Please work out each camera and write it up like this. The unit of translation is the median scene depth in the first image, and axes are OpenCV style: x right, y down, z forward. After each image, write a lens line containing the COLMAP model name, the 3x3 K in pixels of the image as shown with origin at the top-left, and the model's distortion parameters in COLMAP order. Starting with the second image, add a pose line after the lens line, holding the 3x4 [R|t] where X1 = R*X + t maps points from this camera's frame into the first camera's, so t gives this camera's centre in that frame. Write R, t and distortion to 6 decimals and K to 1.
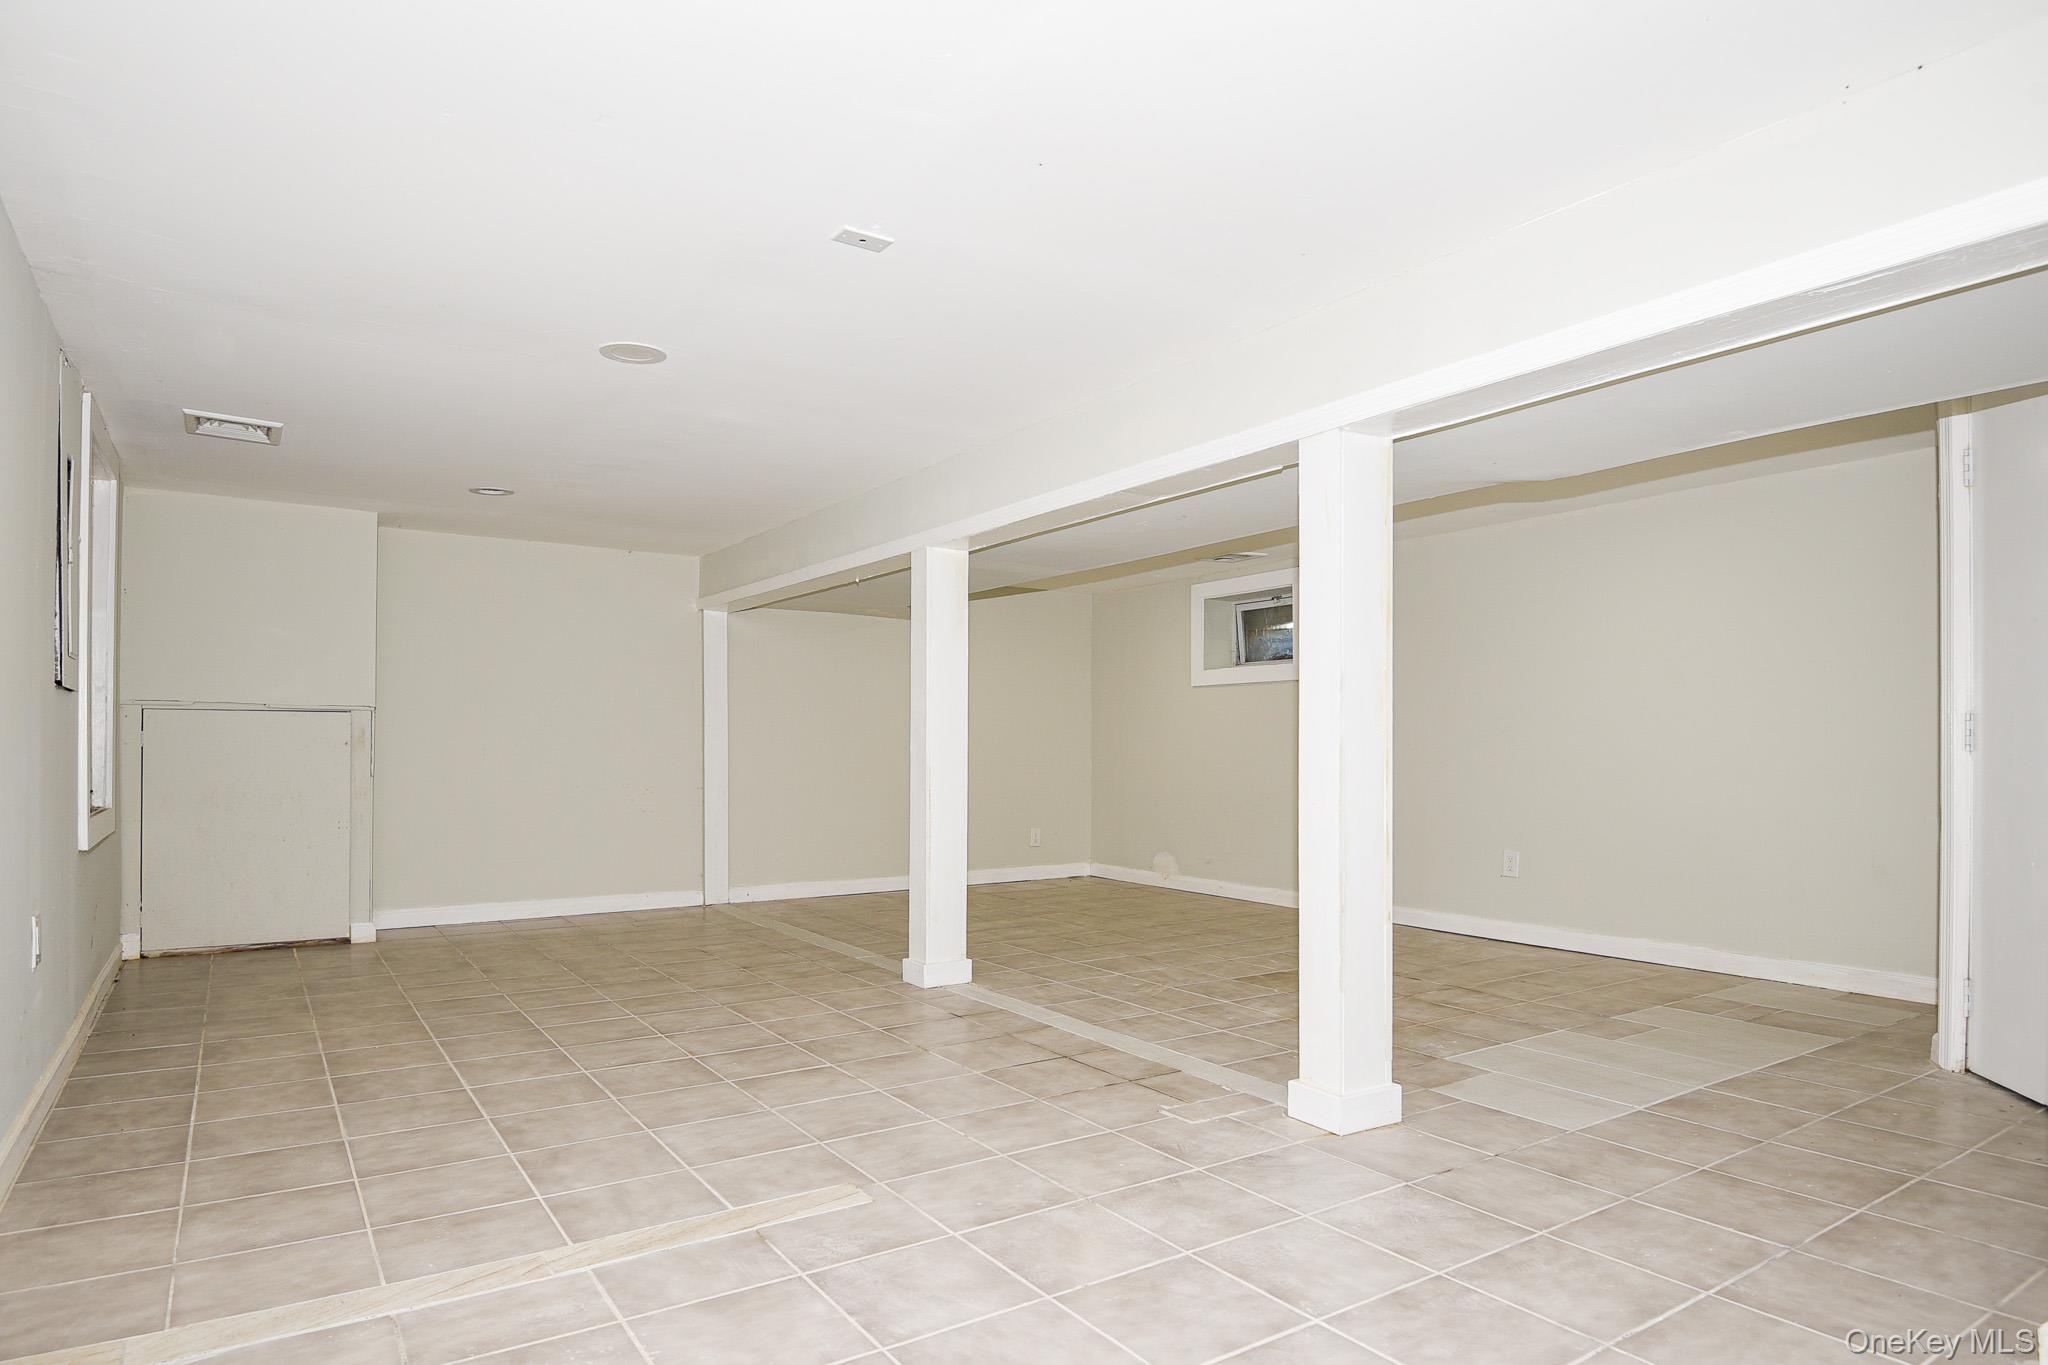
lens RADIAL K [[1194.8, 0, 1056.0], [0, 1194.8, 730.5], [0, 0, 1]] dist [-0.006470, 0.001728]
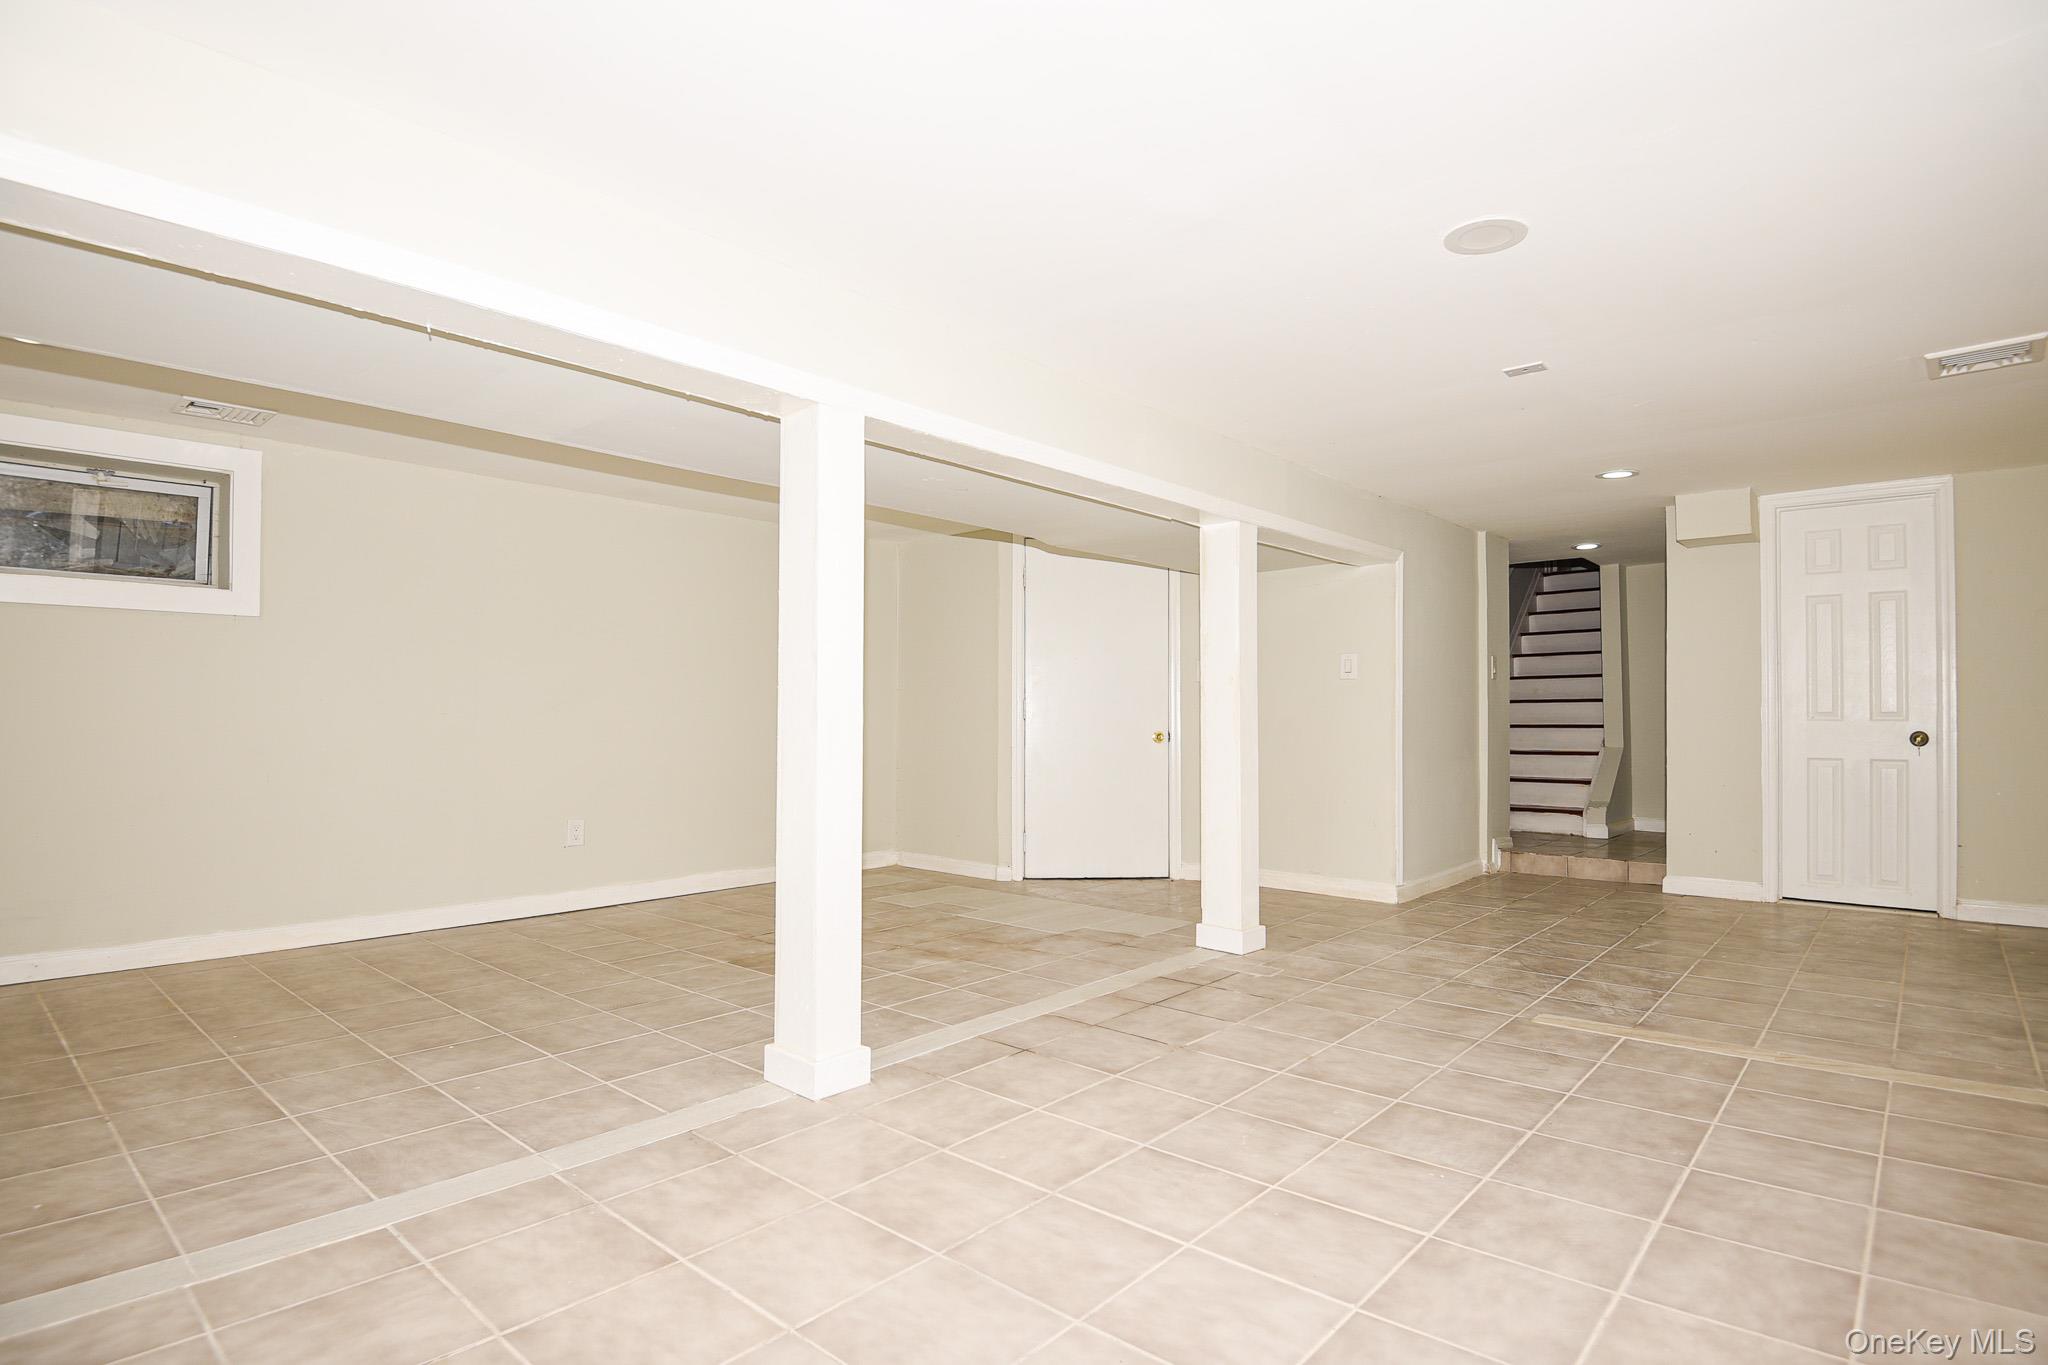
lens RADIAL K [[1036.5, 0, 1023.5], [0, 1036.5, 701.0], [0, 0, 1]] dist [-0.019035, -0.000647]
pose [[-0.237927, 0.007875, 0.971251, -0.908689], [-0.018942, 0.999739, -0.012746, 0.012251], [-0.971098, -0.021431, -0.237716, 1.389236]]
